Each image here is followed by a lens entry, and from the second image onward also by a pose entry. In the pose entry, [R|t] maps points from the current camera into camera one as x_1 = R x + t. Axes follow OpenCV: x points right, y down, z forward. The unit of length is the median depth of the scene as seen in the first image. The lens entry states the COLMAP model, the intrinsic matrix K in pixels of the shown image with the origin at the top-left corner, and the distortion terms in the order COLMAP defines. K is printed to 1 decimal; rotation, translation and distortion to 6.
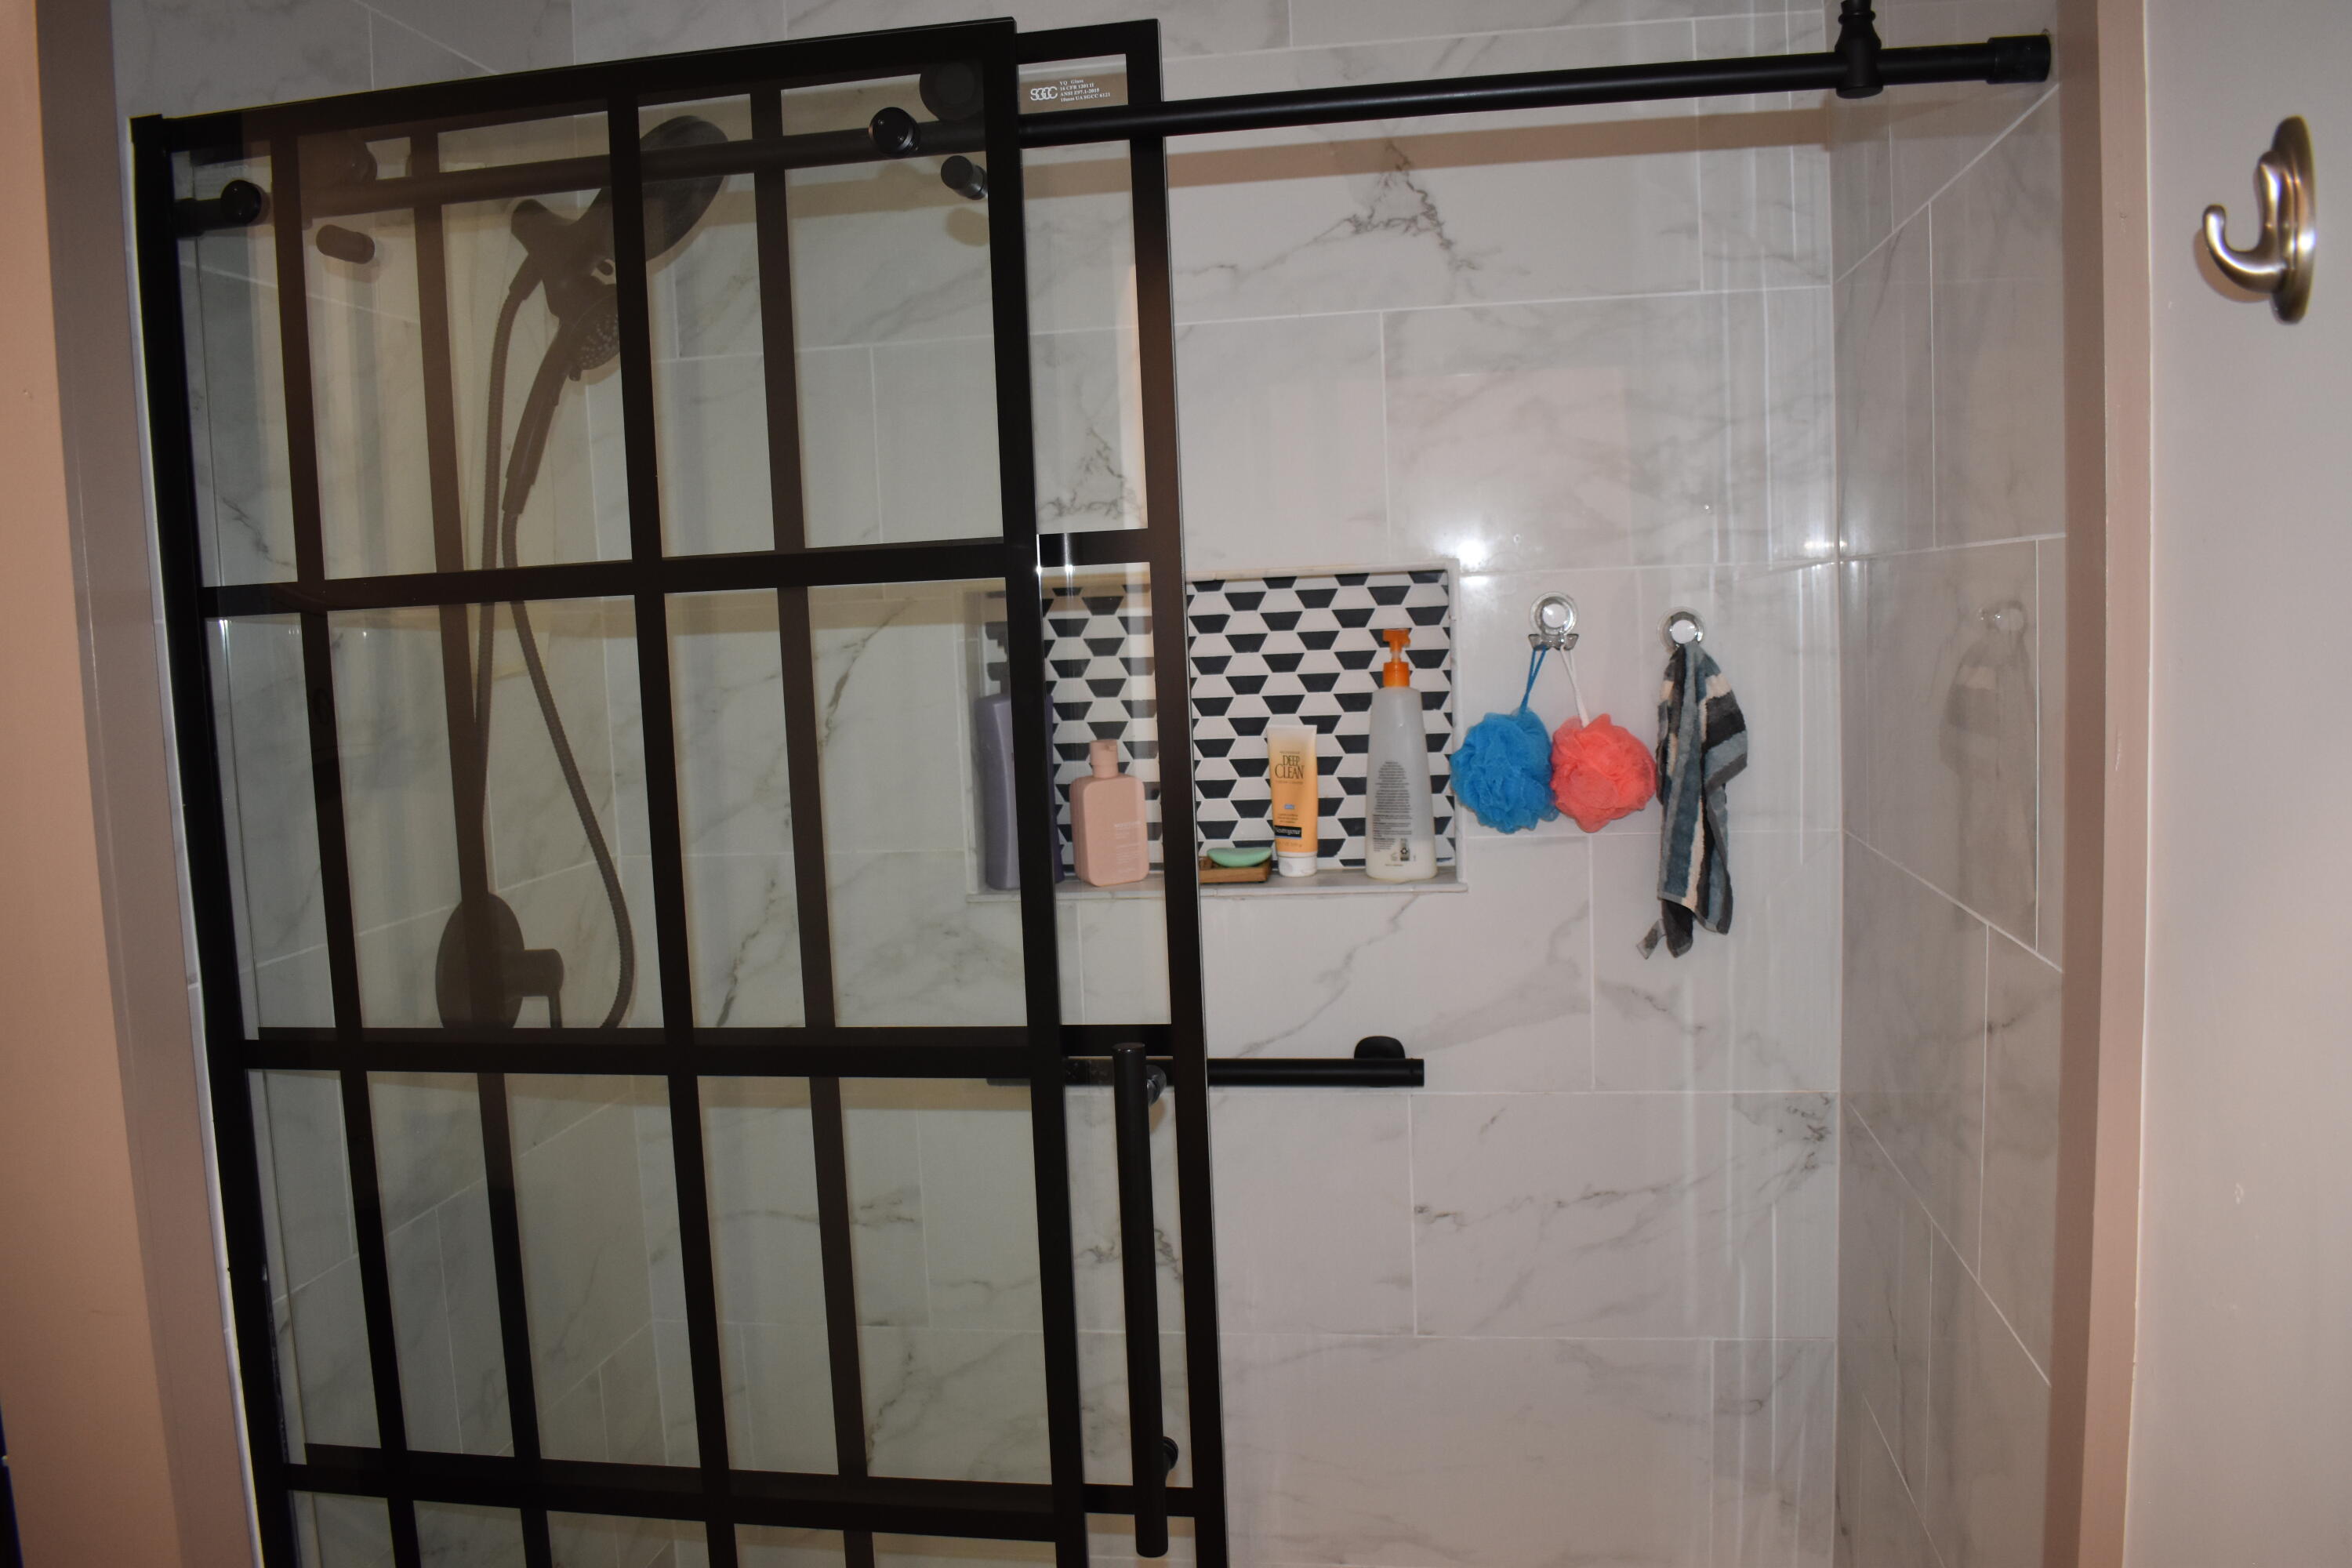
lens RADIAL K [[1831.2, 0, 1180.1], [0, 1831.2, 788.3], [0, 0, 1]] dist [-0.096112, 0.013305]
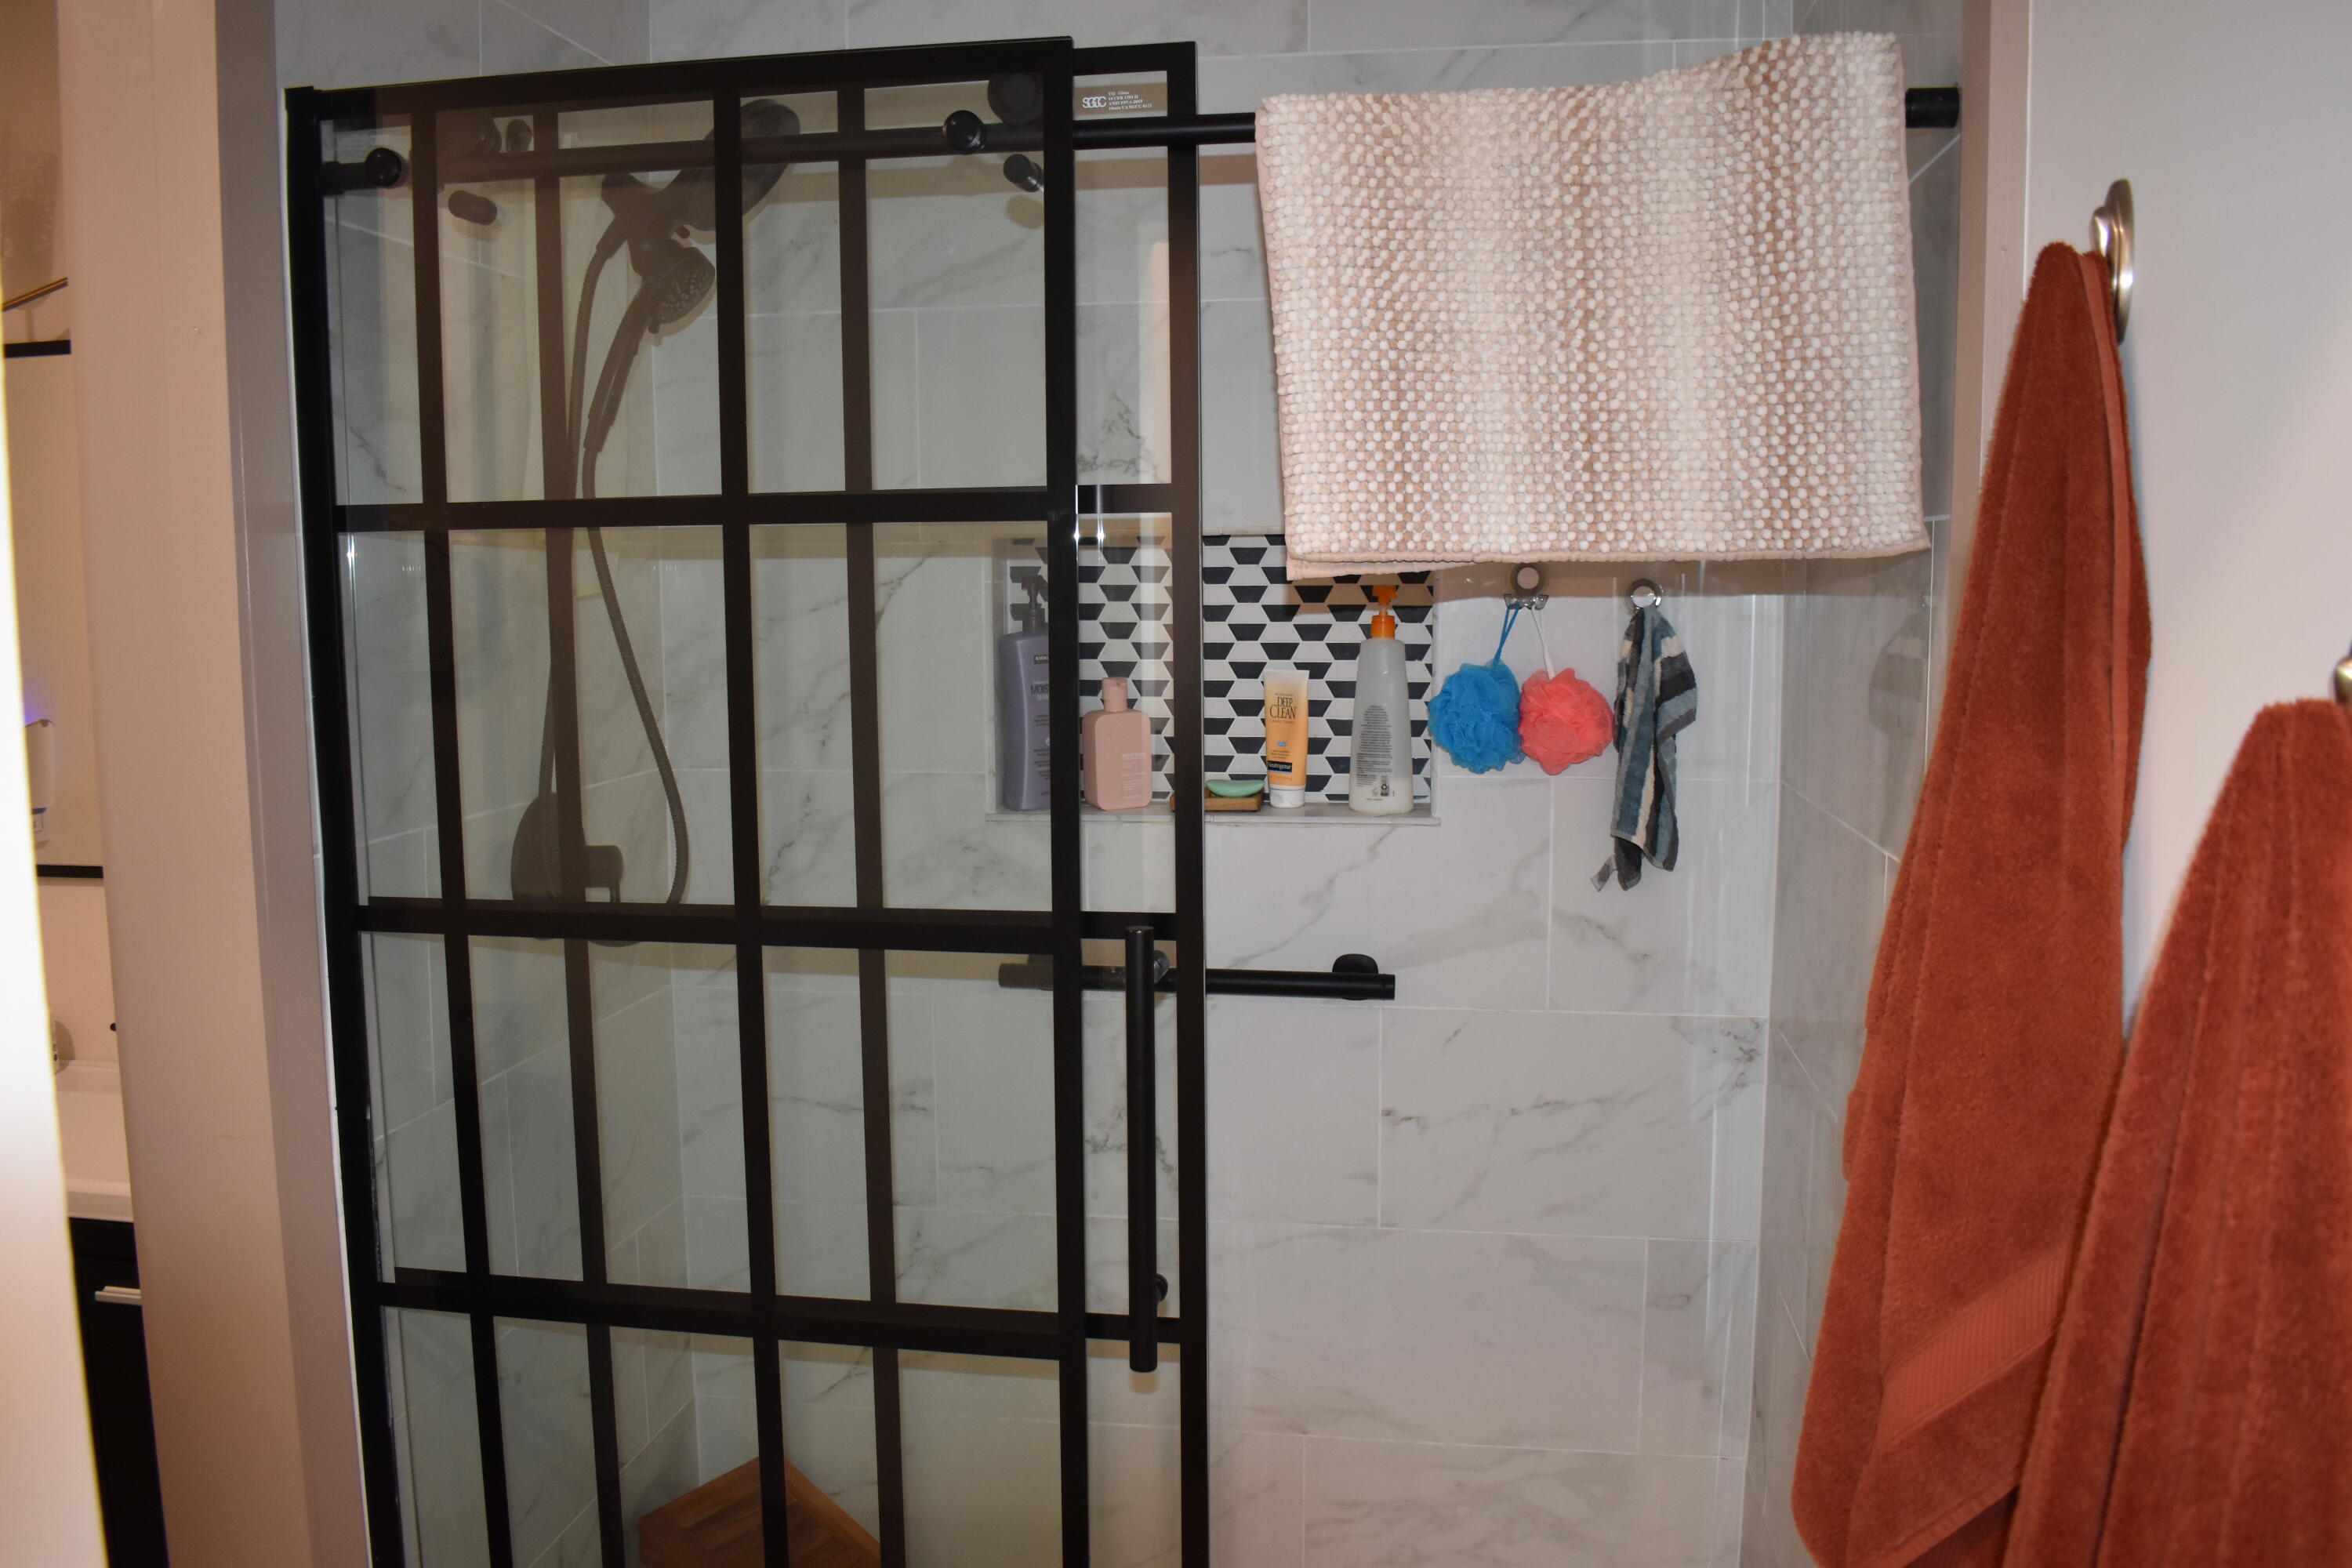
lens RADIAL K [[1831.2, 0, 1178.2], [0, 1831.2, 780.4], [0, 0, 1]] dist [-0.096112, 0.013305]
pose [[0.999355, 0.035171, 0.007308, -0.013842], [-0.035274, 0.999273, 0.014433, 0.026025], [-0.006795, -0.014682, 0.999869, -0.143018]]
